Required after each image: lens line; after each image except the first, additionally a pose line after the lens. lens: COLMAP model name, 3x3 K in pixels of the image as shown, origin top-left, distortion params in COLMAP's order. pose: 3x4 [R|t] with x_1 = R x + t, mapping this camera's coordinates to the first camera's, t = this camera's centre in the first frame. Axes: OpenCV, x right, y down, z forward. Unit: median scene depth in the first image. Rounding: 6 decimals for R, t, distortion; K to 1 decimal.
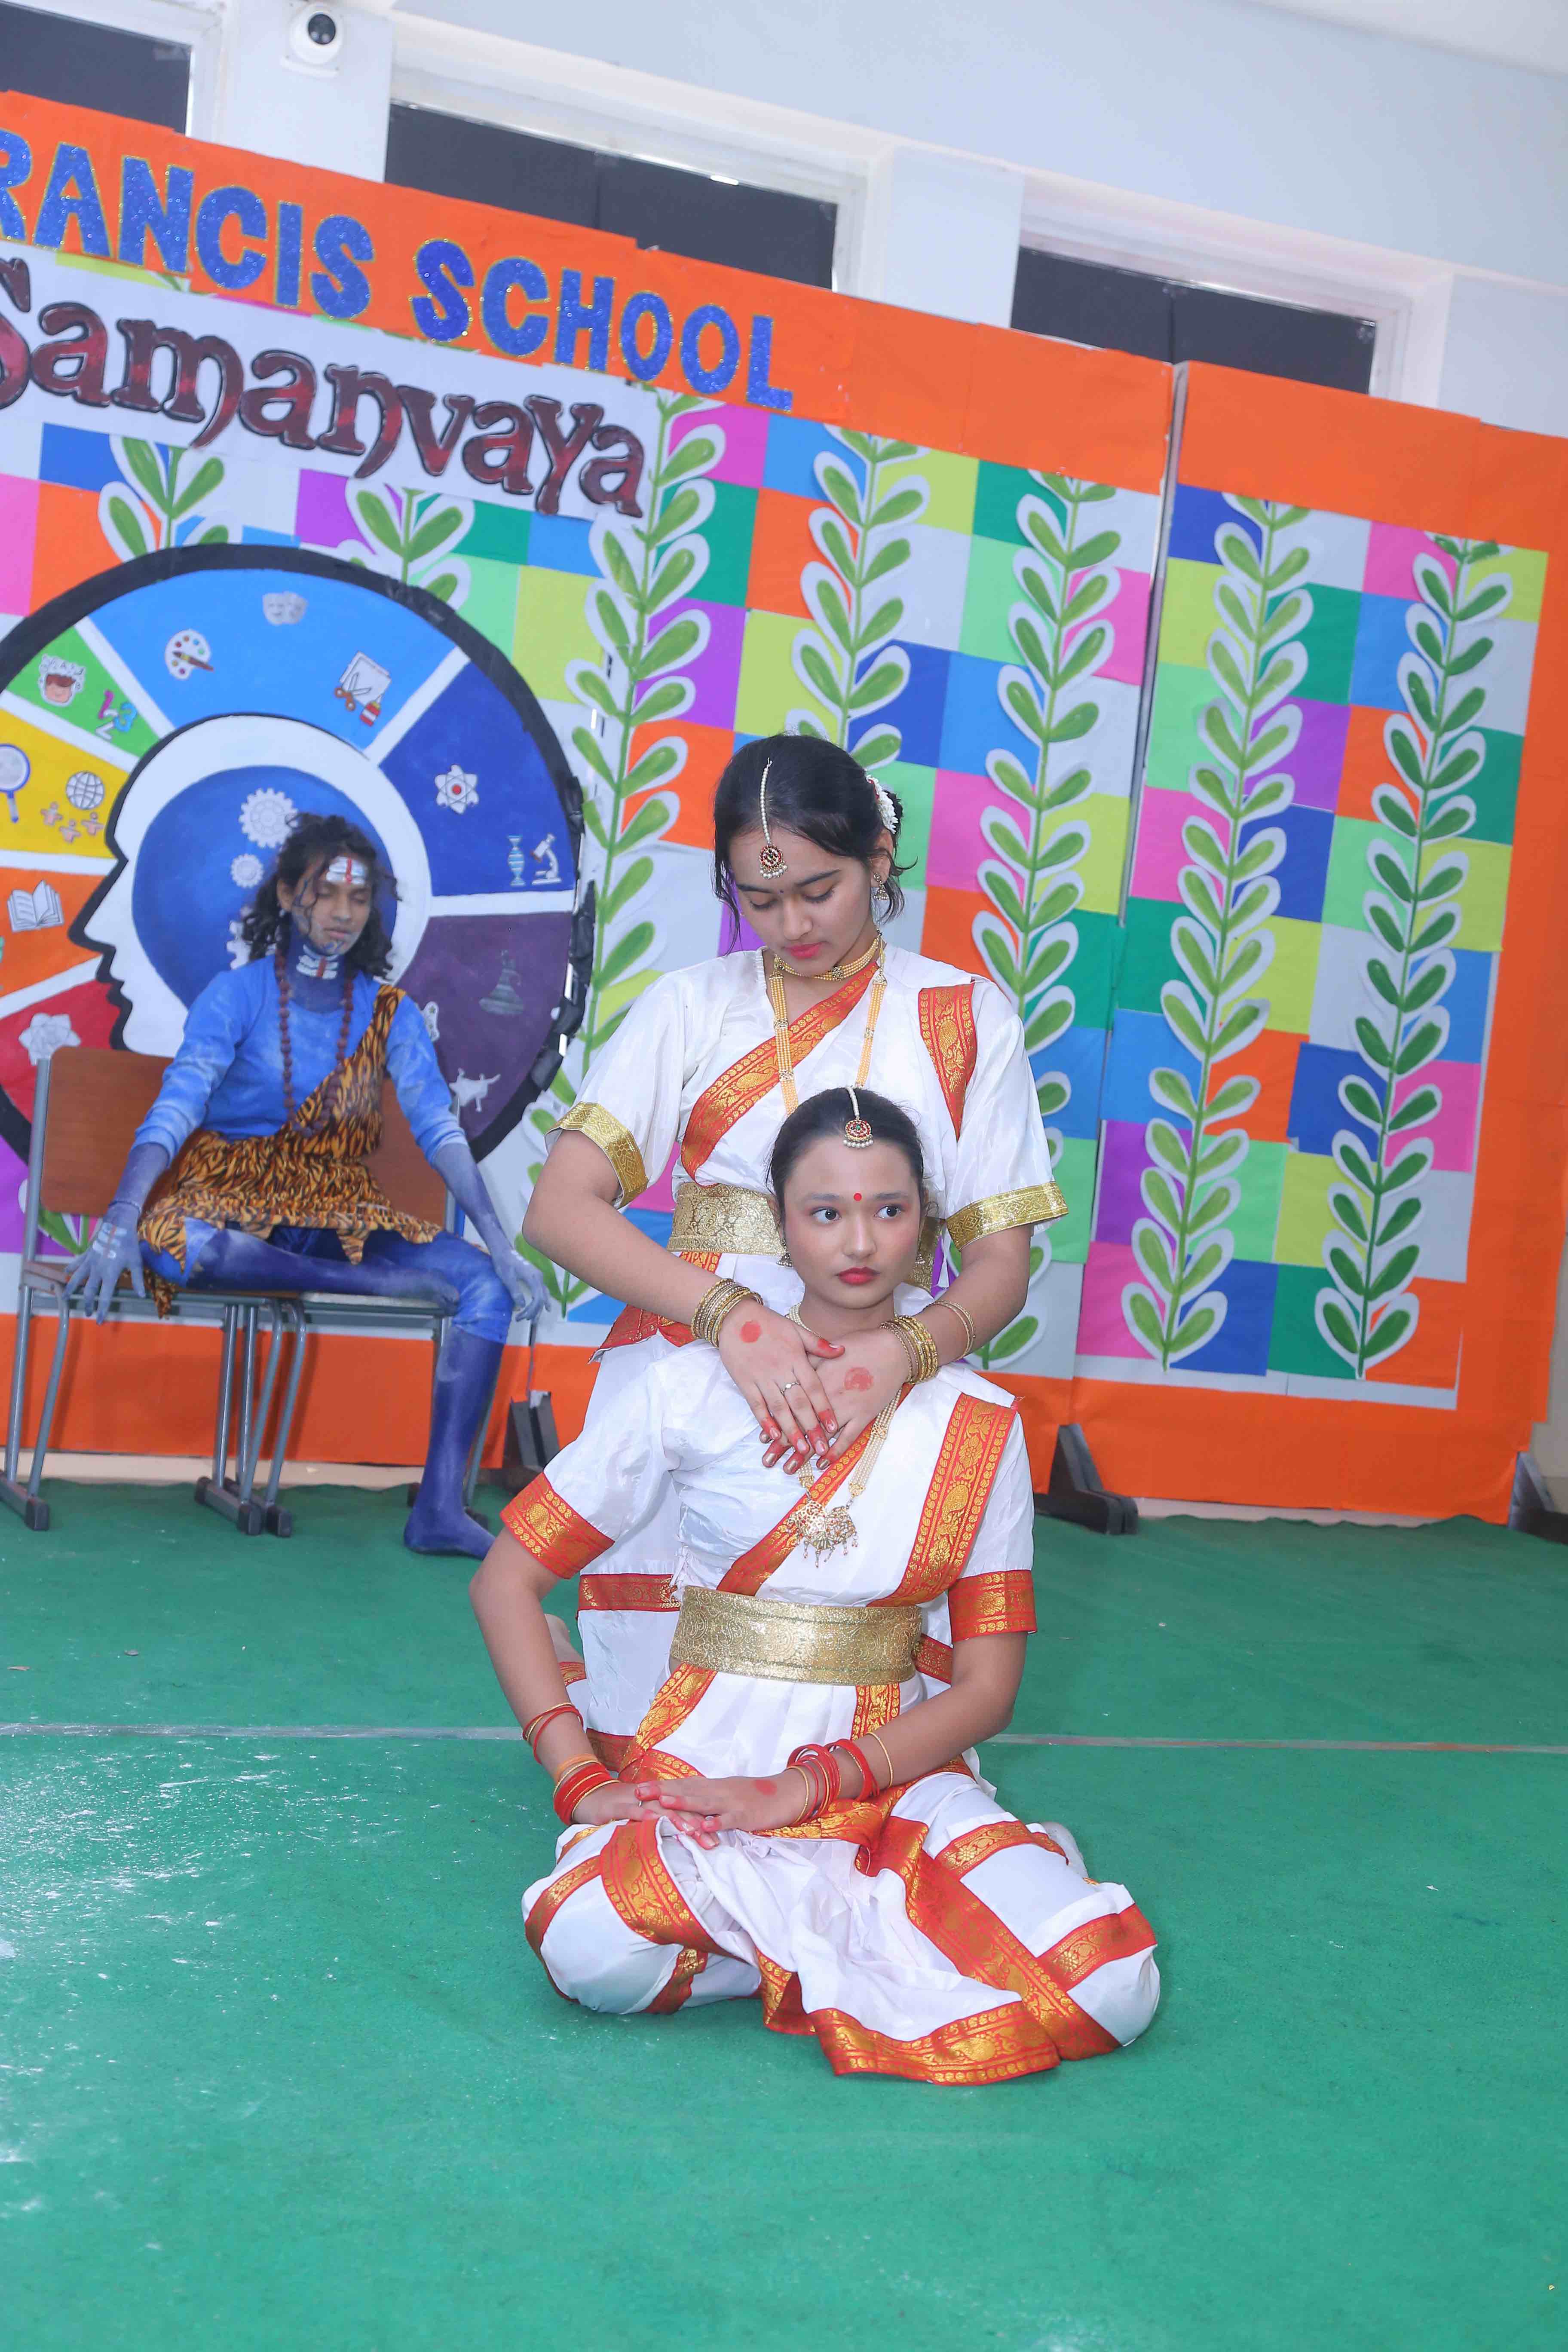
lens RADIAL K [[2966.7, 0, 770.1], [0, 2966.7, 1177.1], [0, 0, 1]] dist [0.117692, 0.000000]
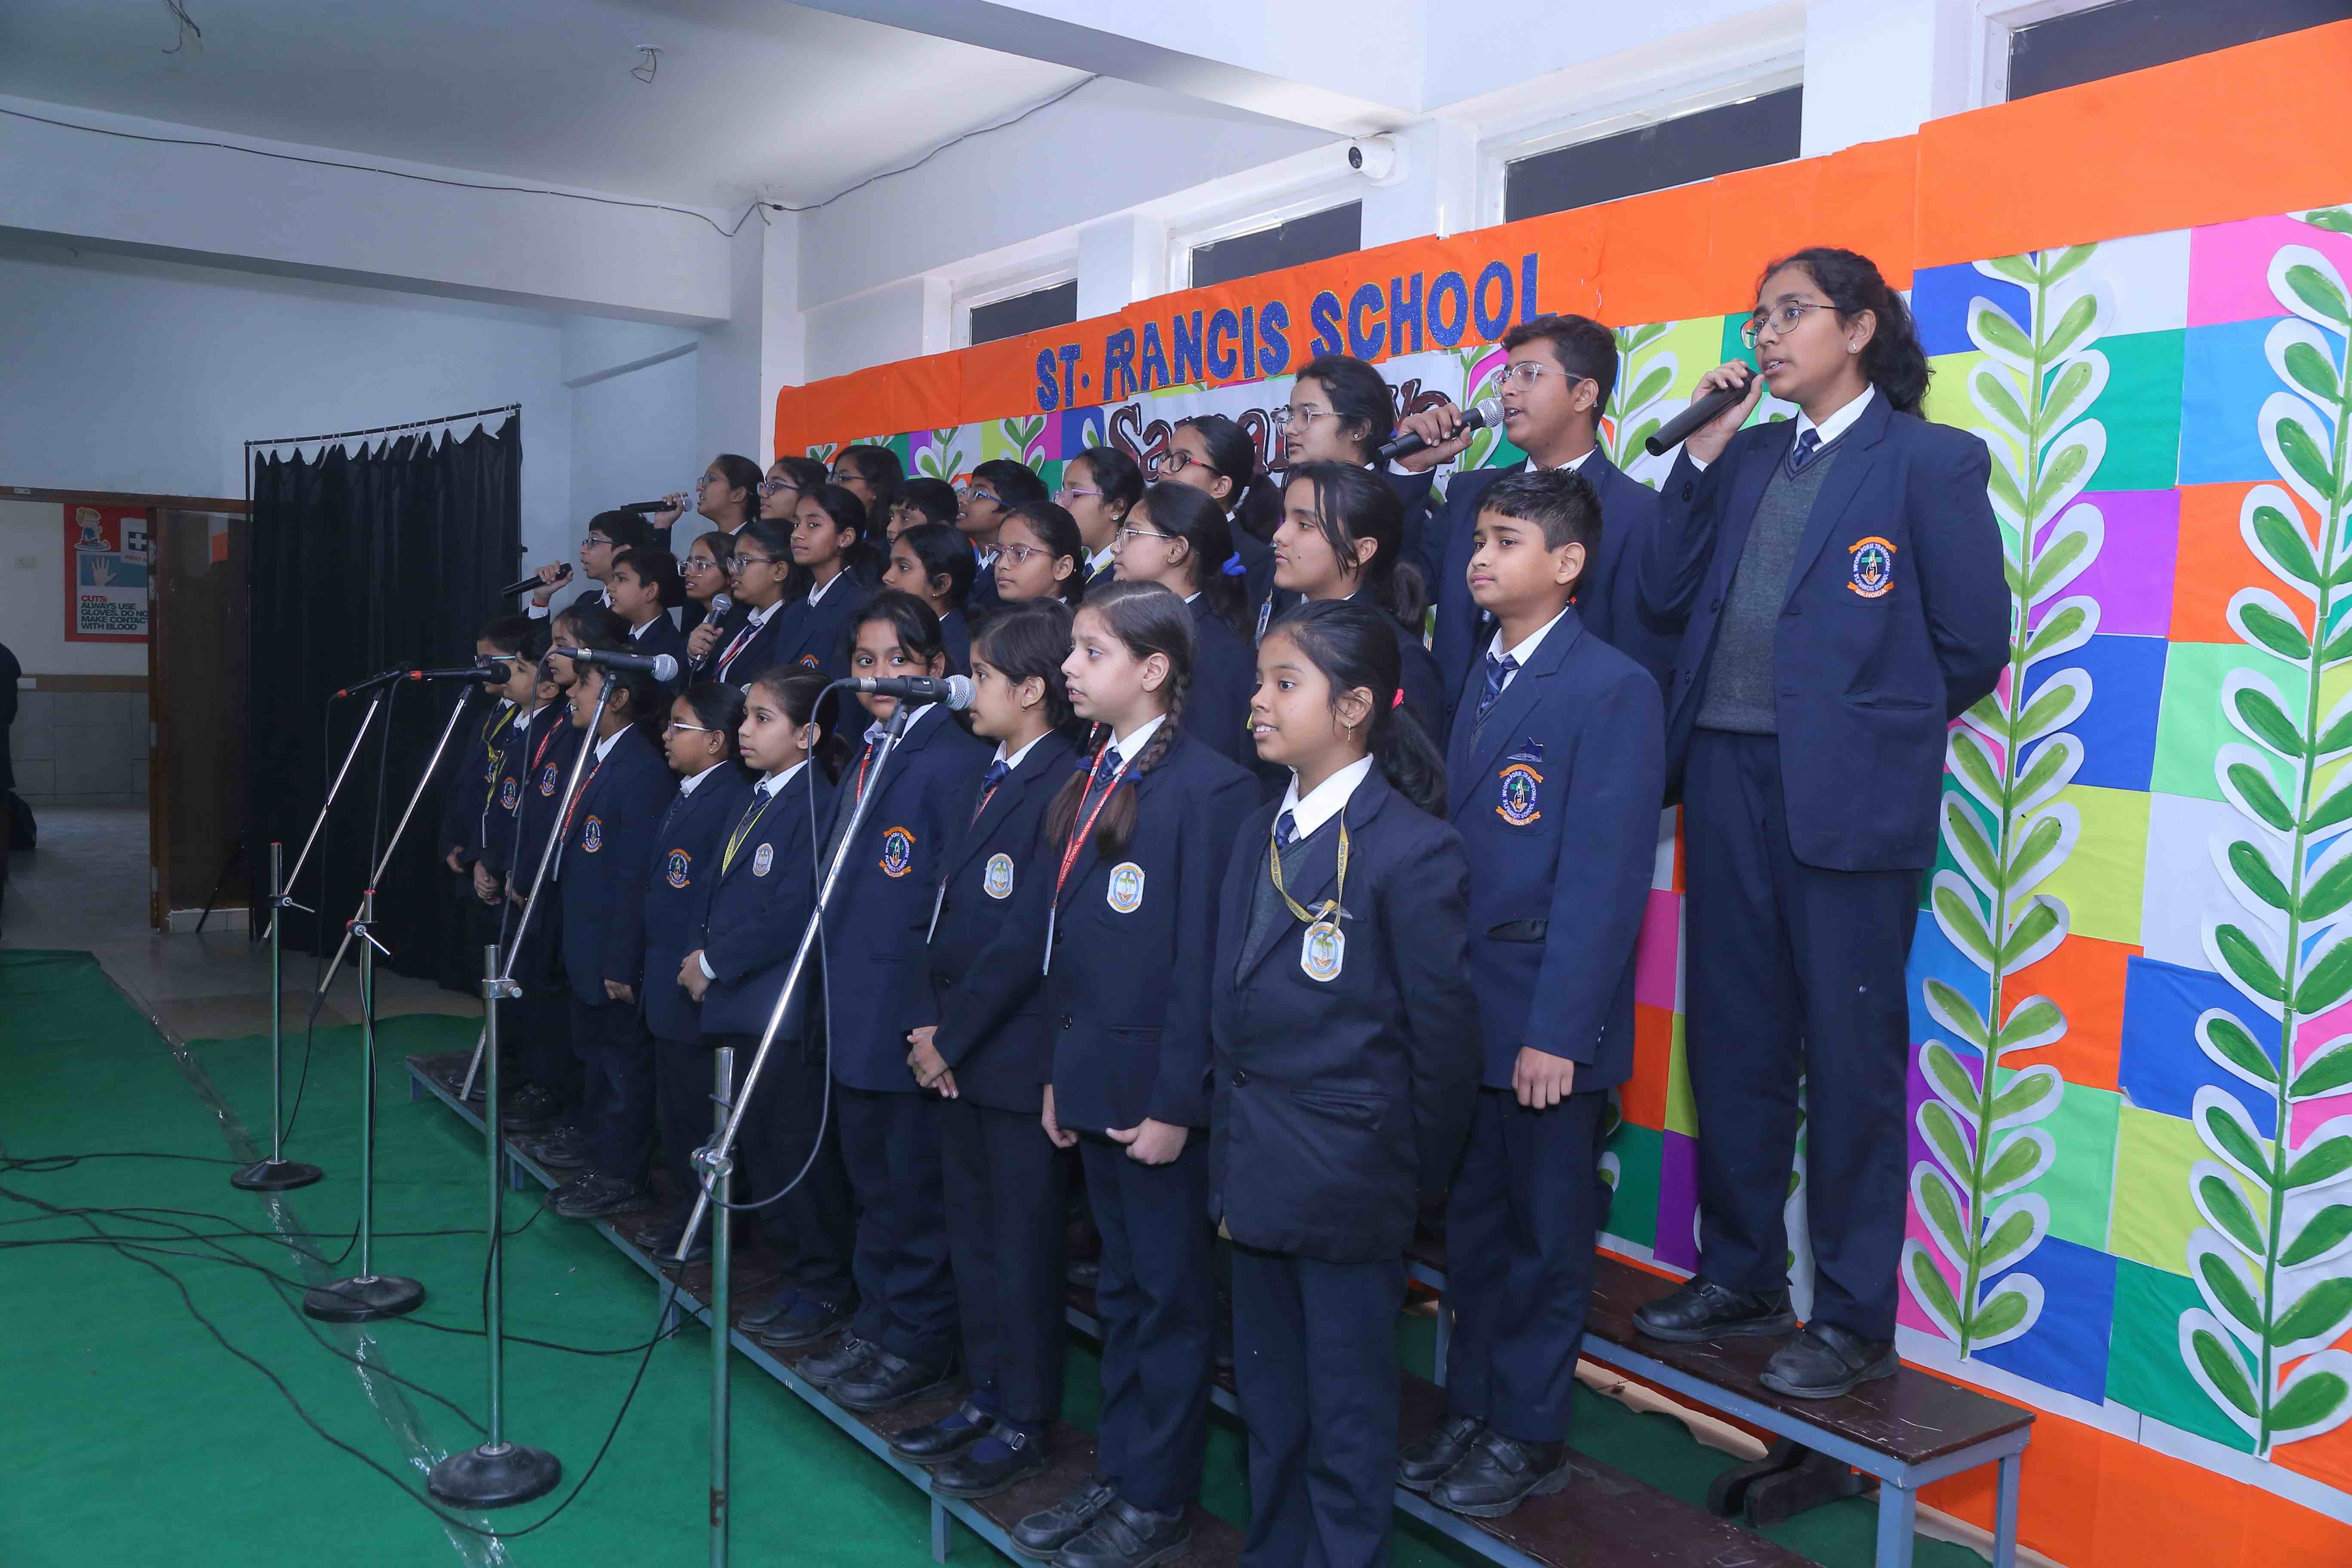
lens RADIAL K [[1908.8, 0, 1186.7], [0, 1908.8, 769.1], [0, 0, 1]] dist [-0.066873, 0.086370]
pose [[0.217981, -0.029907, -0.975495, 0.618193], [-0.032215, 0.998765, -0.037819, -0.070436], [0.975421, 0.039670, 0.216748, 0.720014]]
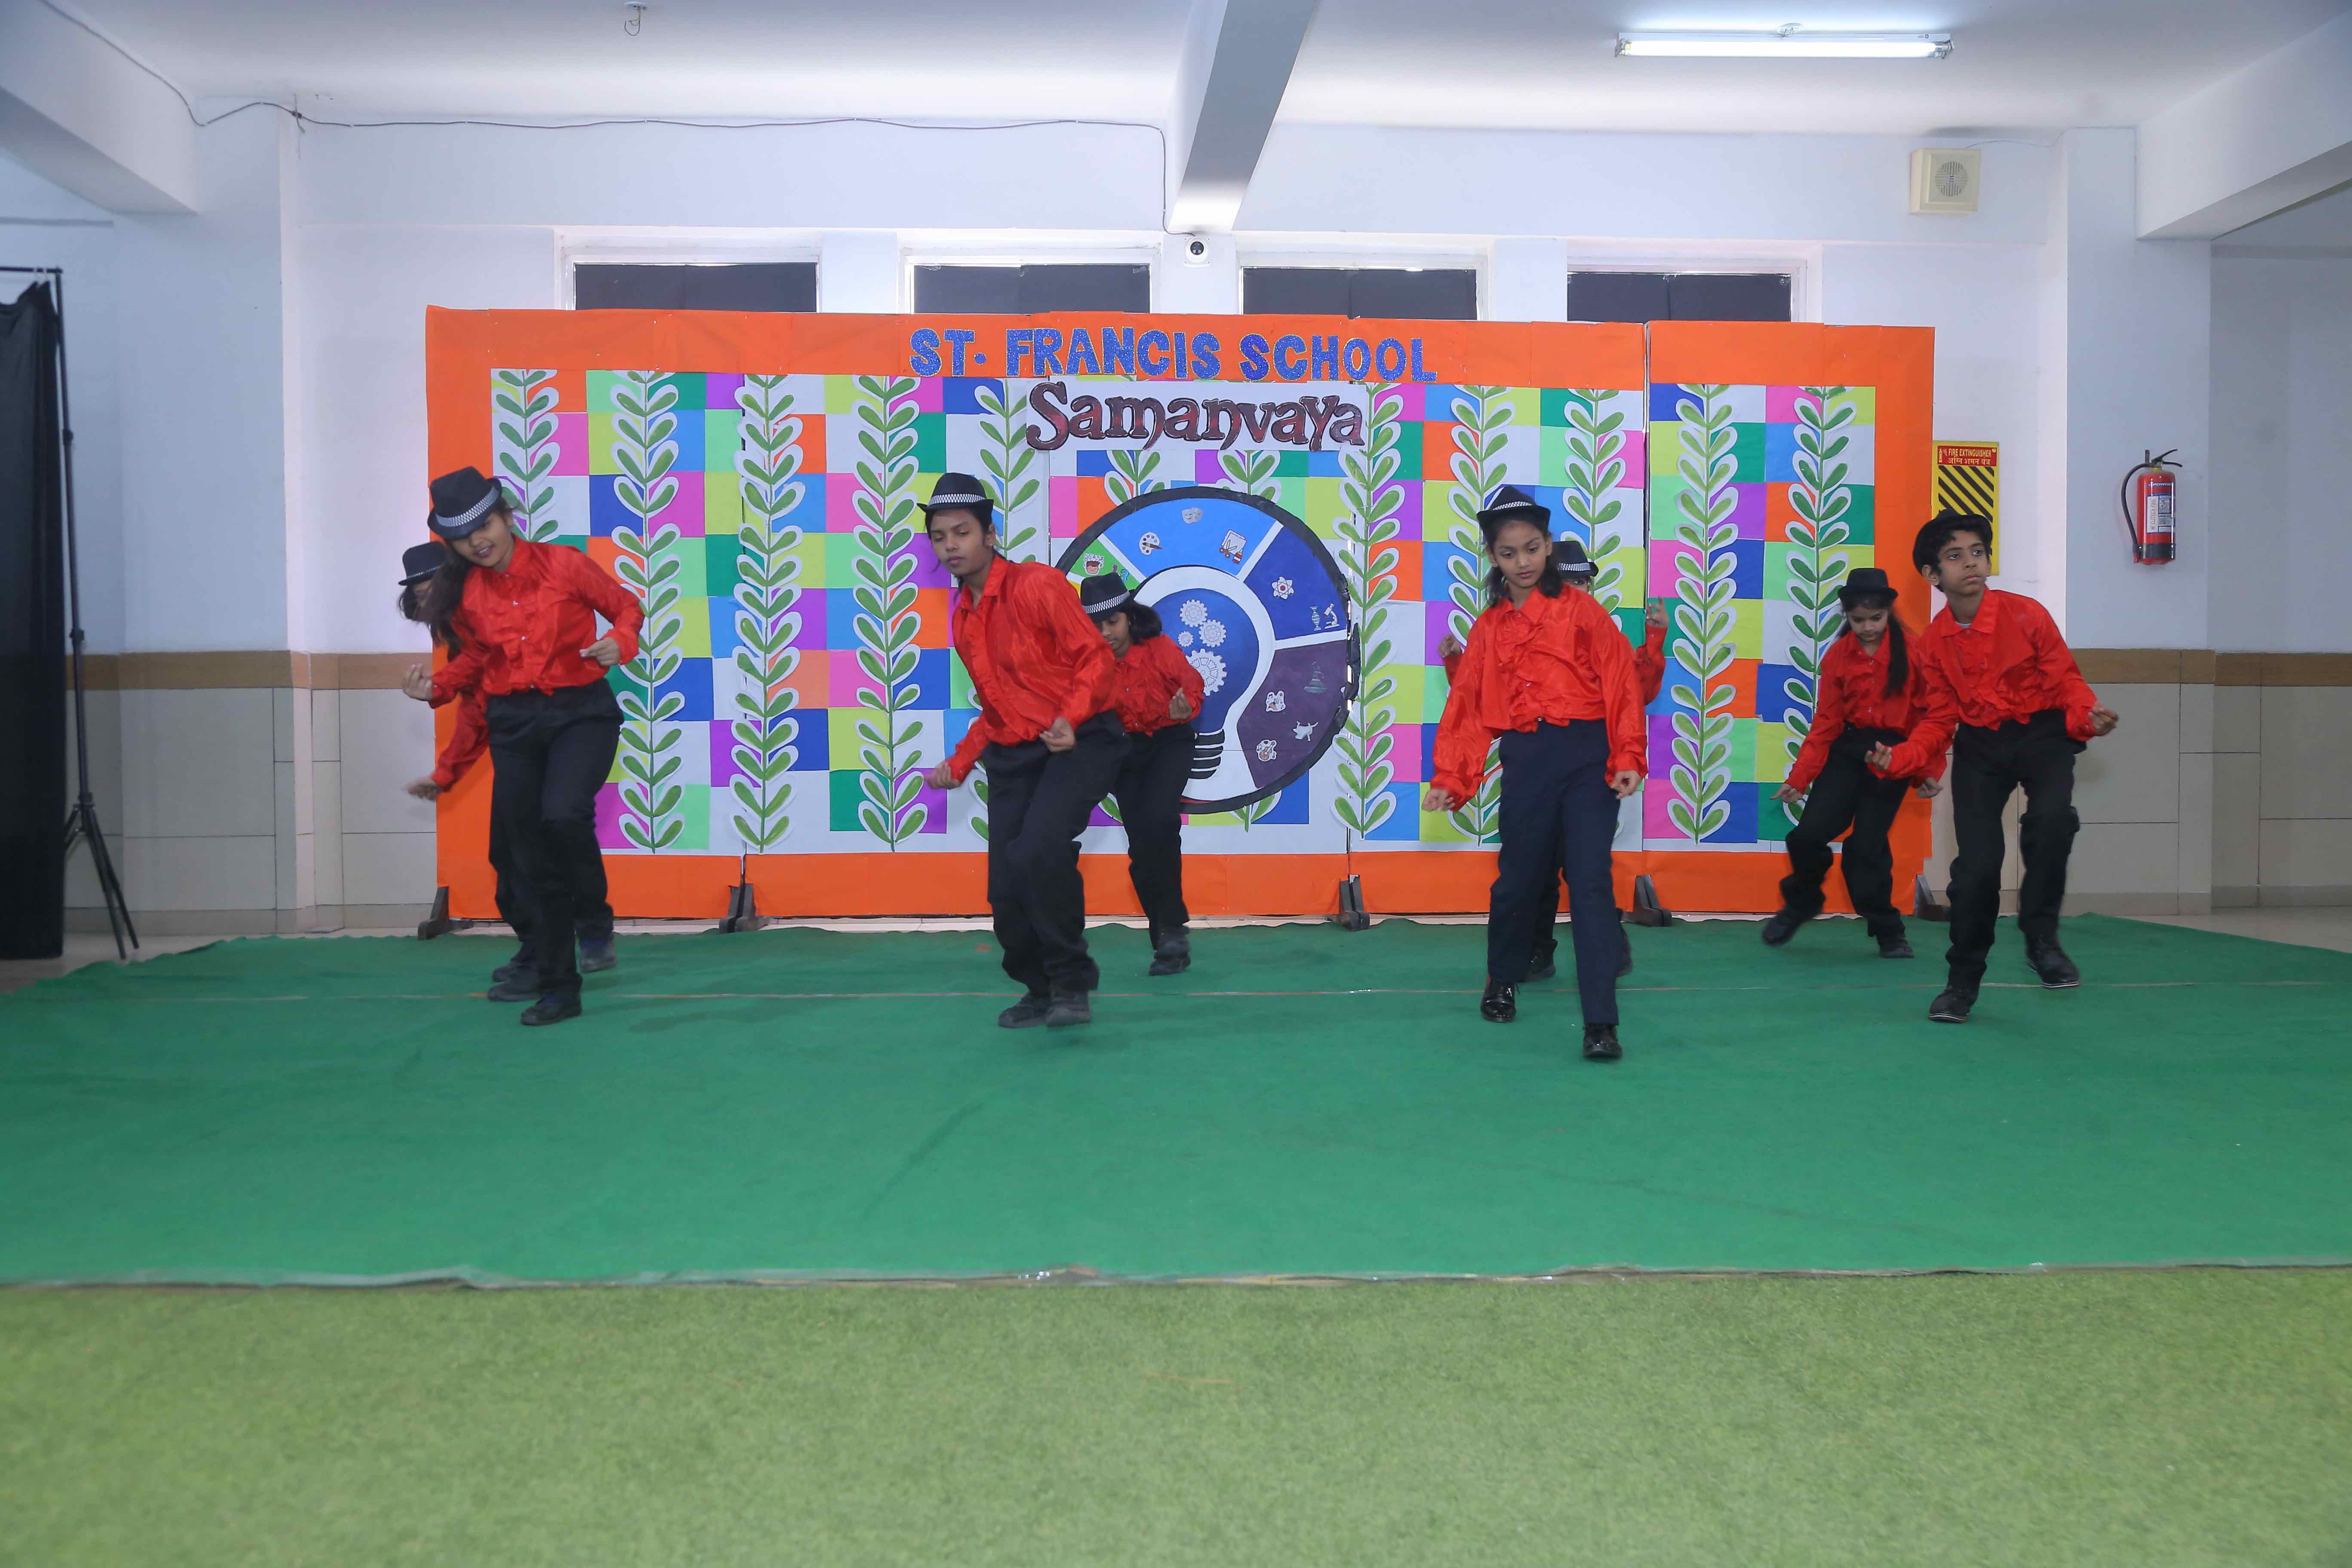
lens RADIAL K [[1908.8, 0, 1179.0], [0, 1908.8, 794.2], [0, 0, 1]] dist [-0.066873, 0.086370]
pose [[0.939608, -0.091126, -0.329898, 0.237657], [0.085927, 0.995839, -0.030340, 0.044480], [0.331291, 0.000160, 0.943529, -0.263842]]
